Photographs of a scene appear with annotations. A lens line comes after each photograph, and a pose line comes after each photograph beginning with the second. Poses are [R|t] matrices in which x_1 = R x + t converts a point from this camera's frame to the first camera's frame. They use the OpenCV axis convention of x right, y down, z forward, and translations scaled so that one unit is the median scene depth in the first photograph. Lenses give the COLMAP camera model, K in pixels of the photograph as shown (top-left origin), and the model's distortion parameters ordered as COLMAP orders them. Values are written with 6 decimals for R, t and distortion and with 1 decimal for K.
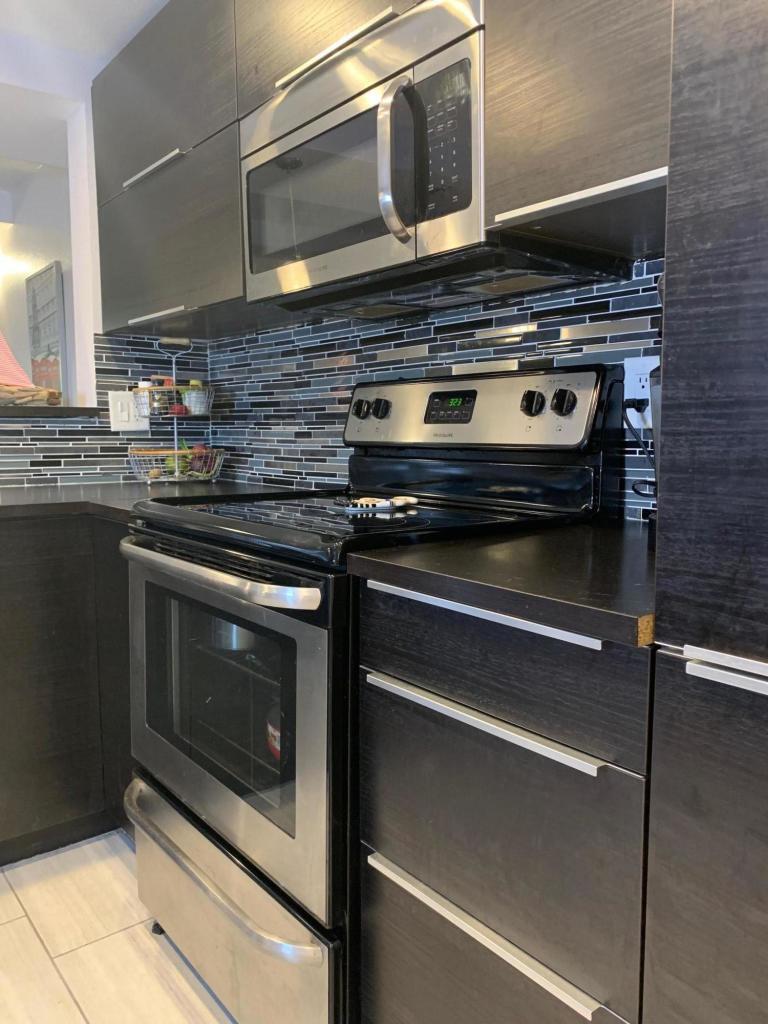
lens RADIAL K [[791.4, 0, 384.0], [0, 791.4, 512.0], [0, 0, 1]] dist [0.079956, -0.157574]
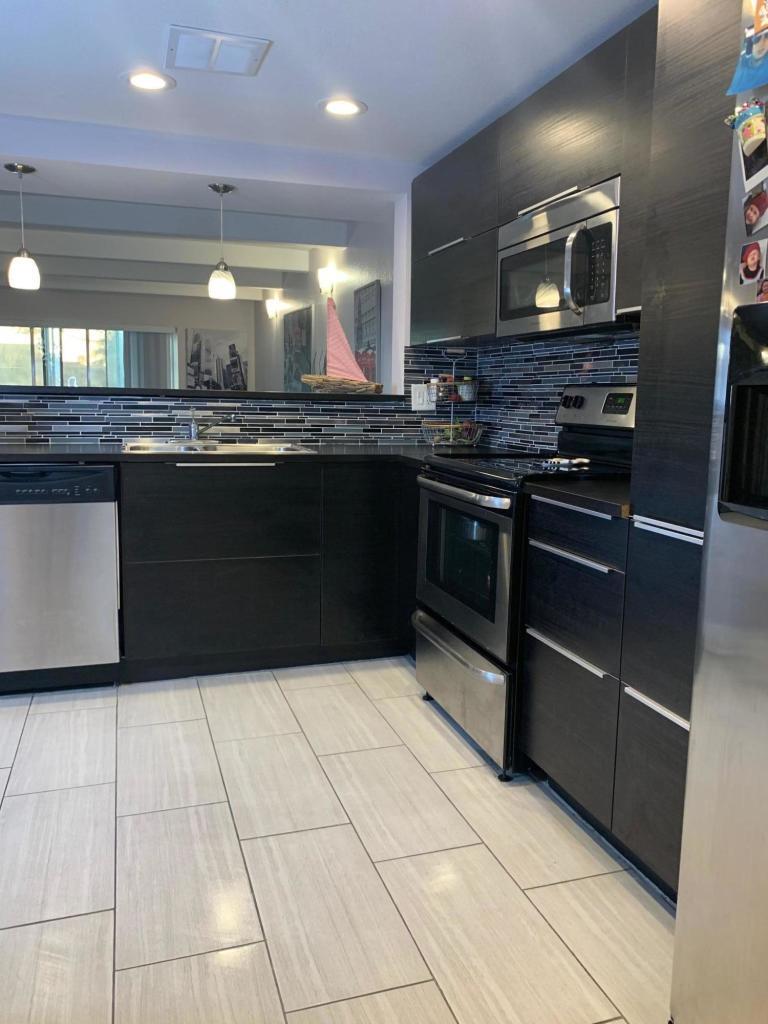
lens RADIAL K [[791.4, 0, 384.0], [0, 791.4, 512.0], [0, 0, 1]] dist [0.079956, -0.157574]
pose [[0.939503, 0.064064, -0.336496, 0.144617], [-0.049986, 0.997480, 0.050345, 0.020770], [0.338874, -0.030479, 0.940338, -0.497004]]
